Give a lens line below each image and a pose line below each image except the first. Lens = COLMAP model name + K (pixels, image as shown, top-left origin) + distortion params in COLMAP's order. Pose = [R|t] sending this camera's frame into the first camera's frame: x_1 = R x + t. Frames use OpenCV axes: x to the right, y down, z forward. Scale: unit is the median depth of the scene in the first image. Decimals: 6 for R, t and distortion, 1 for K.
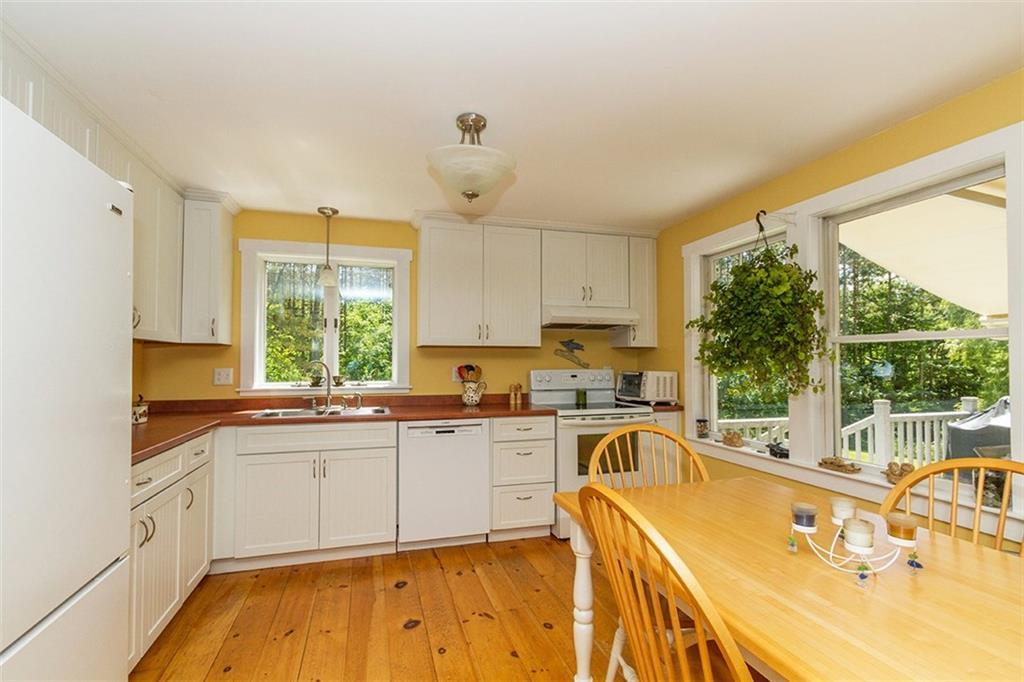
lens RADIAL K [[461.2, 0, 507.5], [0, 461.2, 355.9], [0, 0, 1]] dist [0.003003, -0.000319]
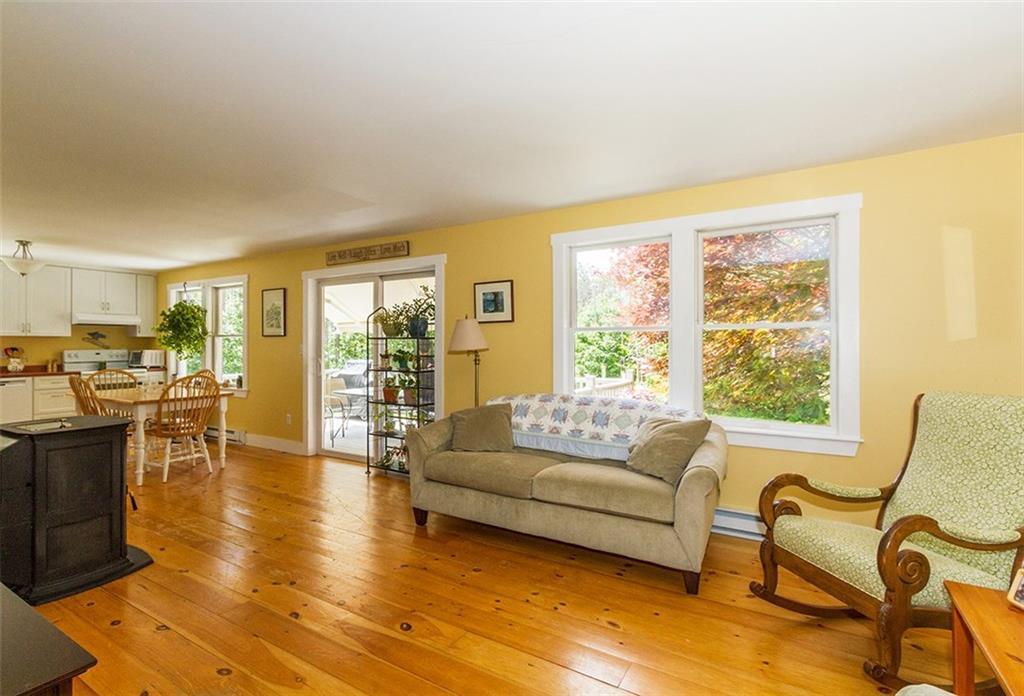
lens RADIAL K [[552.9, 0, 512.0], [0, 552.9, 348.0], [0, 0, 1]] dist [-0.018773, 0.025516]
pose [[0.757531, -0.006020, 0.652771, -0.027514], [-0.006707, 0.999833, 0.017004, -0.023707], [-0.652764, -0.017259, 0.757364, -1.675305]]
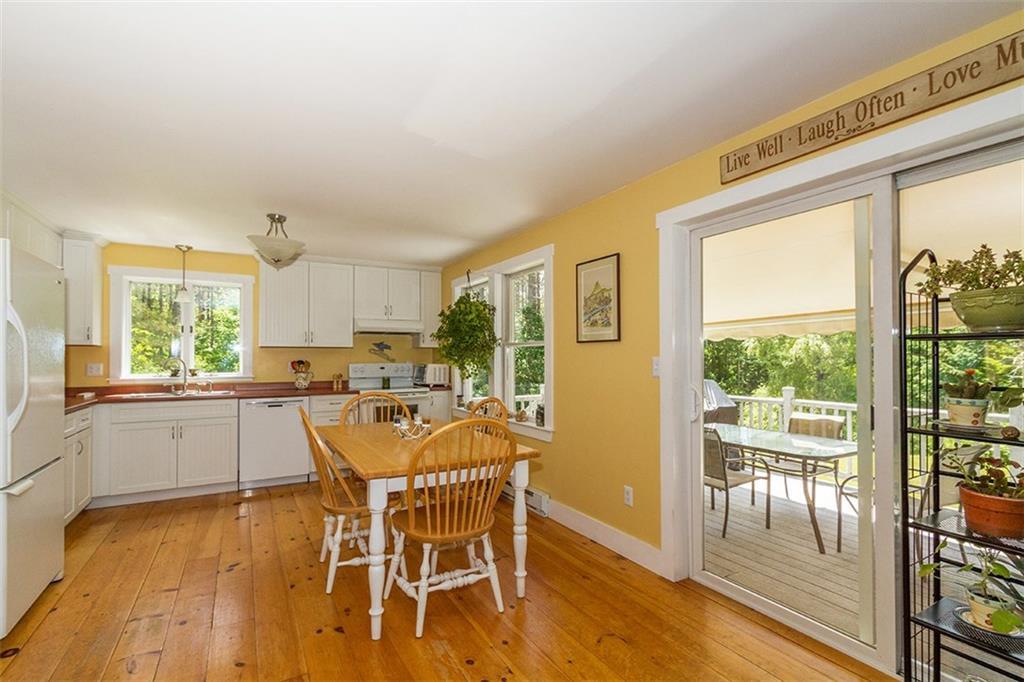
lens RADIAL K [[461.2, 0, 507.5], [0, 461.2, 355.9], [0, 0, 1]] dist [0.003003, -0.000319]
pose [[0.974411, -0.001525, 0.224770, 0.221035], [-0.000257, 0.999969, 0.007898, -0.004843], [-0.224775, -0.007754, 0.974380, -0.513147]]
